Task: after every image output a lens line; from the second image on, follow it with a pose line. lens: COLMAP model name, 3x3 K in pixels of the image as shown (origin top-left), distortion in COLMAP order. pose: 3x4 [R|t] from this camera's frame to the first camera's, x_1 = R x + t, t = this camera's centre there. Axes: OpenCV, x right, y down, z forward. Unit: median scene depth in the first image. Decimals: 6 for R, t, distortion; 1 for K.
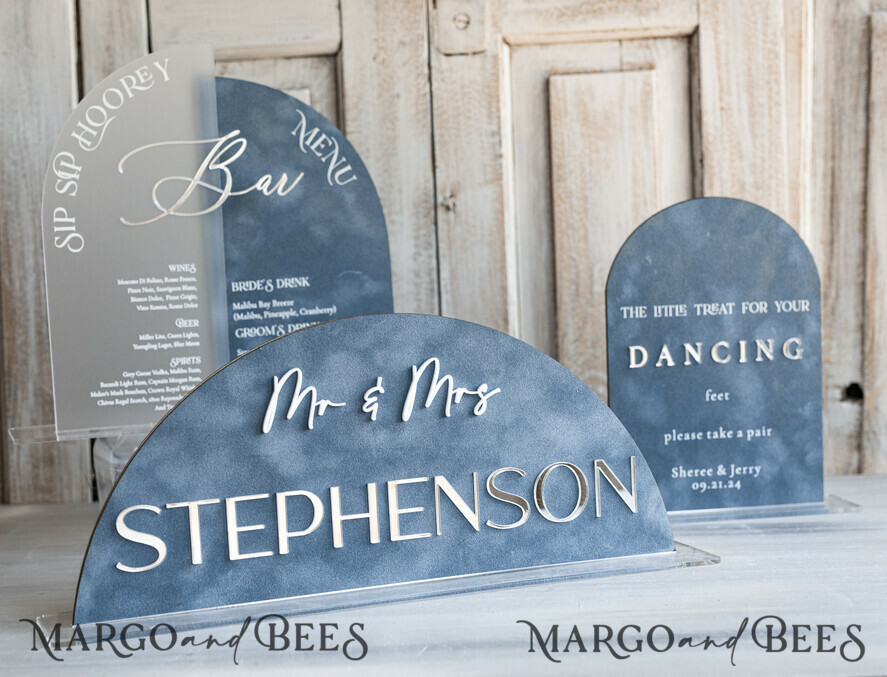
lens RADIAL K [[1564.9, 0, 424.8], [0, 1564.9, 374.7], [0, 0, 1]] dist [0.018812, 0.000000]
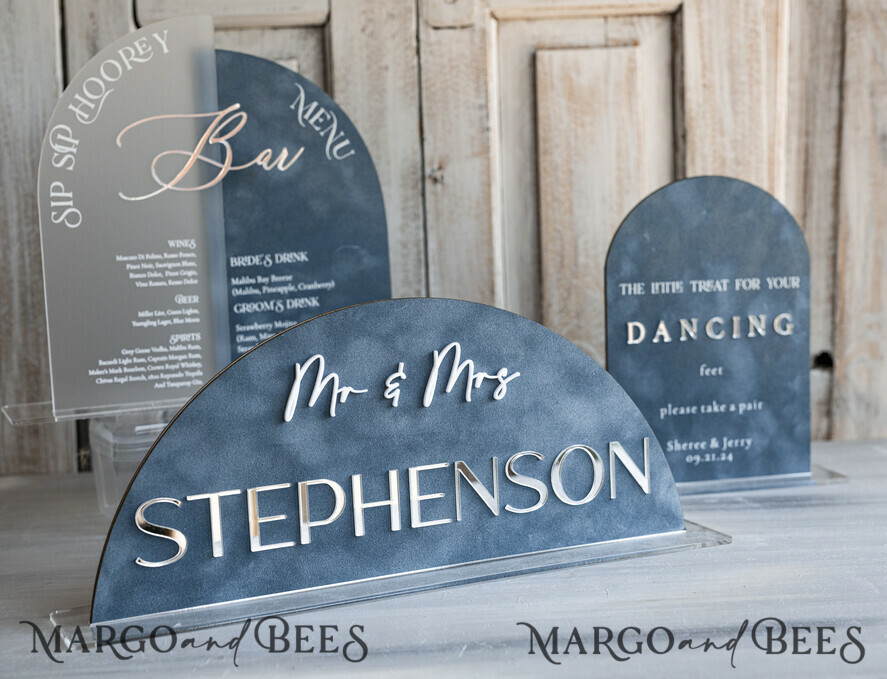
lens RADIAL K [[1452.6, 0, 458.4], [0, 1452.6, 345.4], [0, 0, 1]] dist [0.007266, 0.000000]
pose [[0.996566, -0.001139, 0.082800, -0.049628], [-0.000786, 0.999730, 0.023214, -0.022052], [-0.082804, -0.023199, 0.996296, 0.063017]]
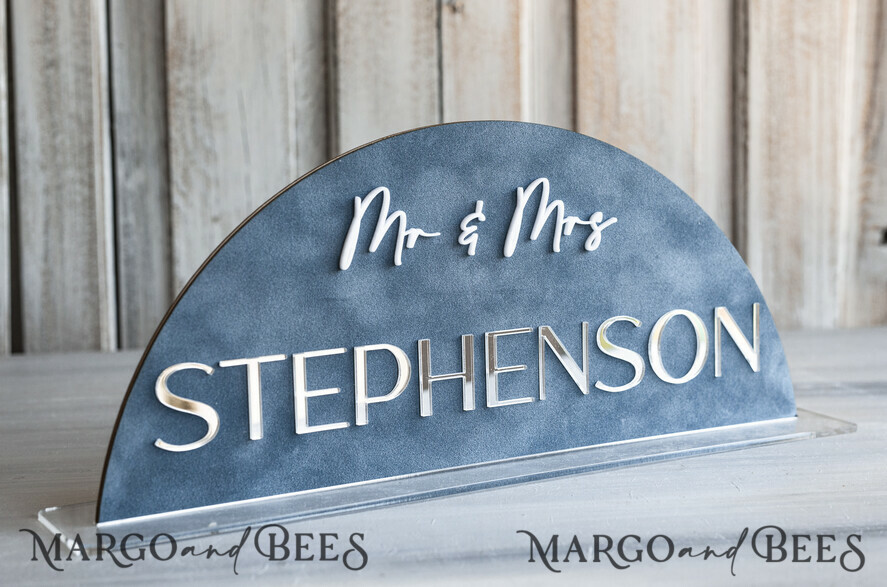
lens RADIAL K [[1611.0, 0, 486.7], [0, 1611.0, 238.5], [0, 0, 1]] dist [0.003609, 0.000000]
pose [[0.984643, 0.013742, 0.174036, -0.120511], [-0.015559, 0.999838, 0.009077, 0.009437], [-0.173883, -0.011645, 0.984698, 0.142709]]
